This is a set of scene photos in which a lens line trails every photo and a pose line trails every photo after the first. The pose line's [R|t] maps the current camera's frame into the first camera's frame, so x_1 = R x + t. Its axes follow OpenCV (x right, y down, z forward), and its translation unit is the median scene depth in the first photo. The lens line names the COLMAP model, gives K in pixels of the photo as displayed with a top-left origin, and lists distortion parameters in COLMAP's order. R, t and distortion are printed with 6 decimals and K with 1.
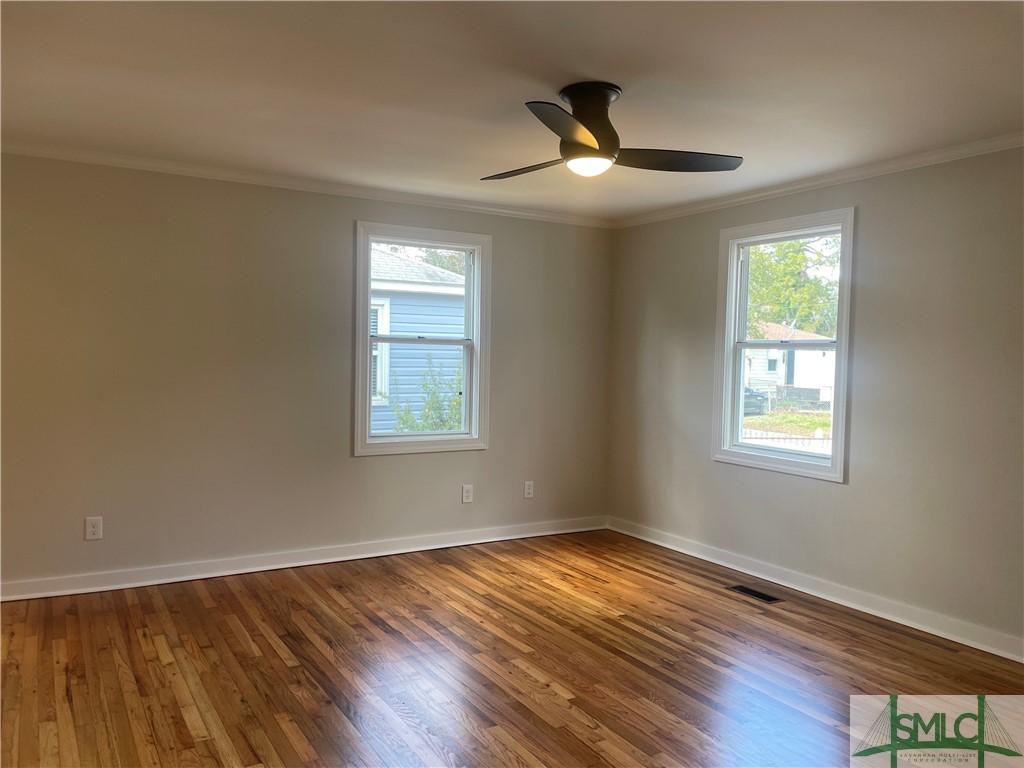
lens RADIAL K [[779.2, 0, 516.1], [0, 779.2, 382.6], [0, 0, 1]] dist [0.069707, -0.096680]
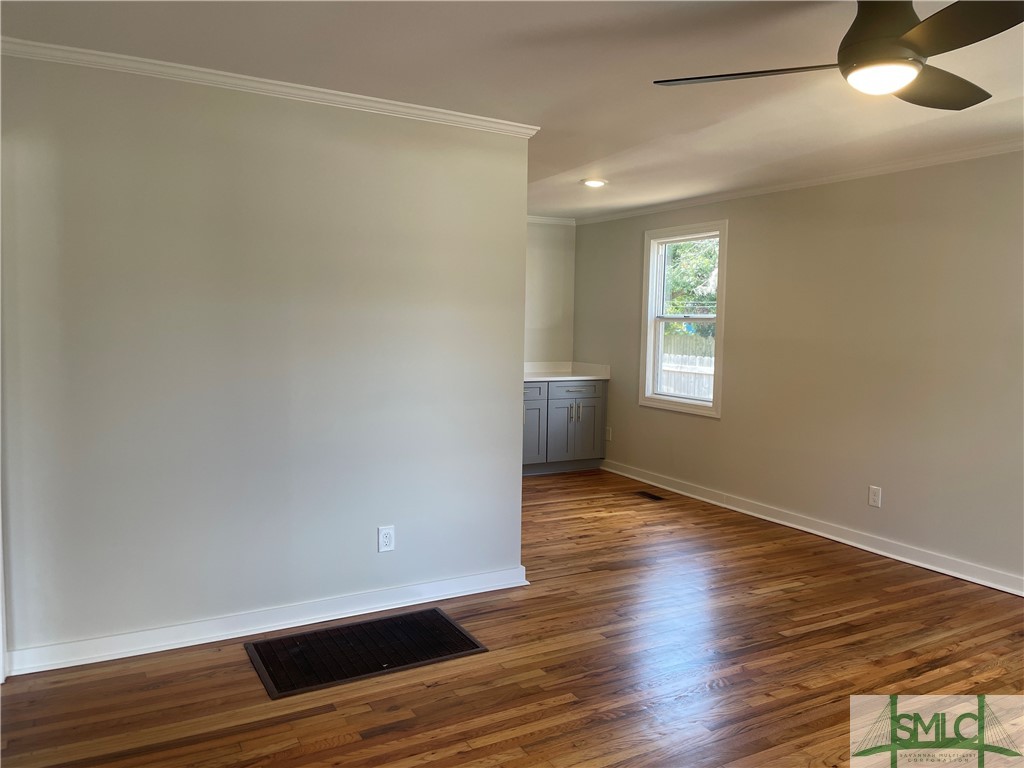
lens RADIAL K [[779.2, 0, 513.7], [0, 779.2, 376.5], [0, 0, 1]] dist [0.069707, -0.096680]
pose [[-0.037094, 0.050705, -0.998025, 0.544688], [-0.047615, 0.997488, 0.052447, -0.020293], [0.998177, 0.049467, -0.034586, 0.454896]]
